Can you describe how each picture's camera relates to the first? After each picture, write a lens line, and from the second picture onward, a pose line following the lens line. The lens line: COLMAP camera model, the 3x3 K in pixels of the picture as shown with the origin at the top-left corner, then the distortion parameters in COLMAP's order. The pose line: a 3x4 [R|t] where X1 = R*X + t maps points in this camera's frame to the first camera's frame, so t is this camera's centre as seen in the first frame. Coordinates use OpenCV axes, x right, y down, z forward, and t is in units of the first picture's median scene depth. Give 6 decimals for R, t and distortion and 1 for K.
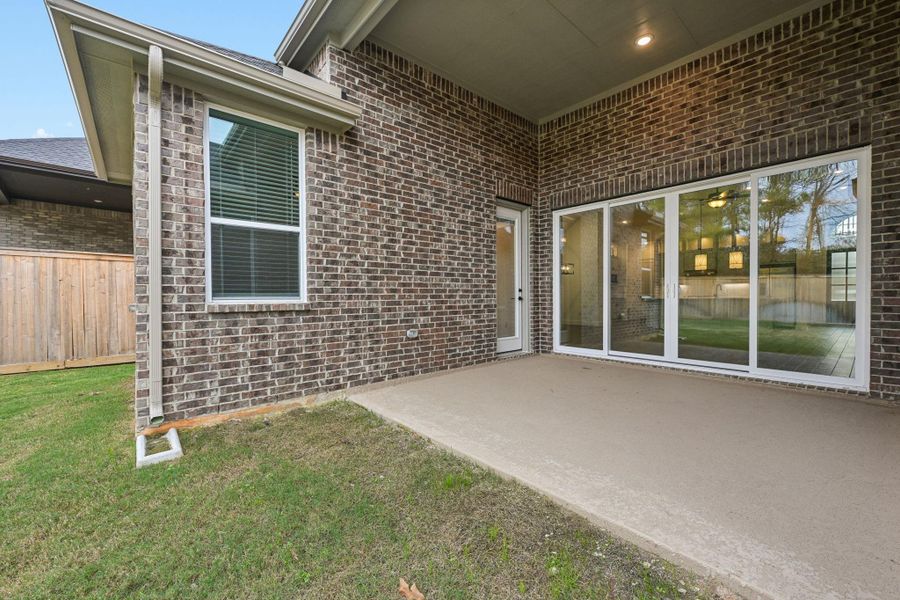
lens RADIAL K [[361.6, 0, 450.9], [0, 361.6, 303.1], [0, 0, 1]] dist [-0.000318, -0.000168]
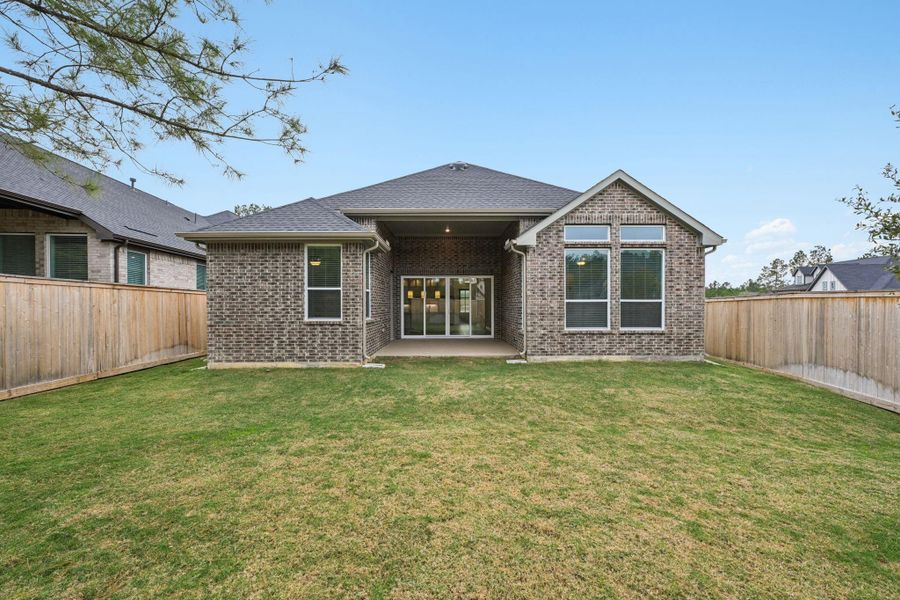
lens RADIAL K [[356.9, 0, 451.4], [0, 356.9, 308.3], [0, 0, 1]] dist [-0.000543, -0.000180]
pose [[0.651969, -0.002382, 0.758242, -1.404956], [0.012728, 0.999889, -0.007804, -0.035889], [-0.758139, 0.014739, 0.651927, -0.795816]]
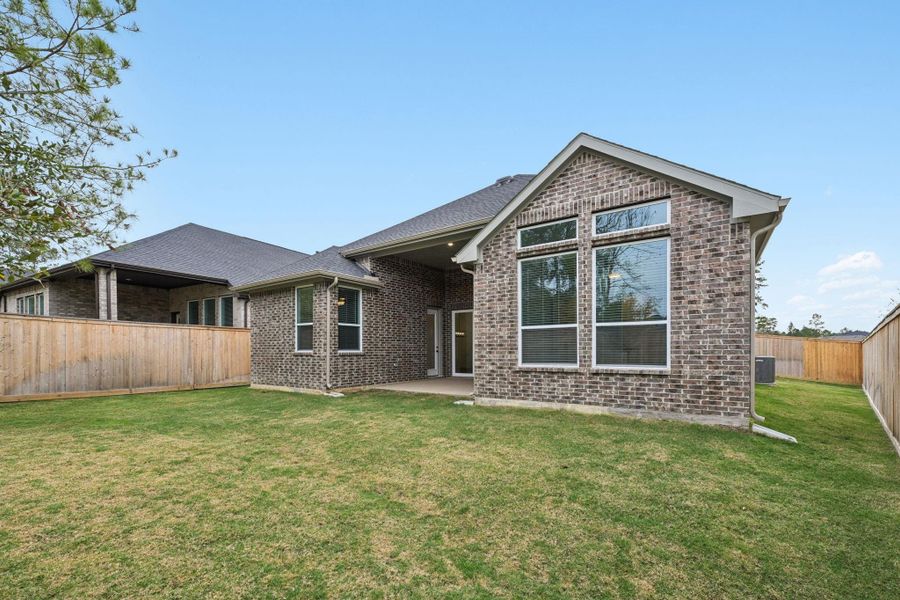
lens RADIAL K [[376.6, 0, 451.0], [0, 376.6, 350.5], [0, 0, 1]] dist [-0.000127, -0.000058]
pose [[0.969452, 0.000481, 0.245279, -0.320808], [0.004162, 0.999822, -0.018410, 0.029618], [-0.245244, 0.018868, 0.969278, -1.369739]]
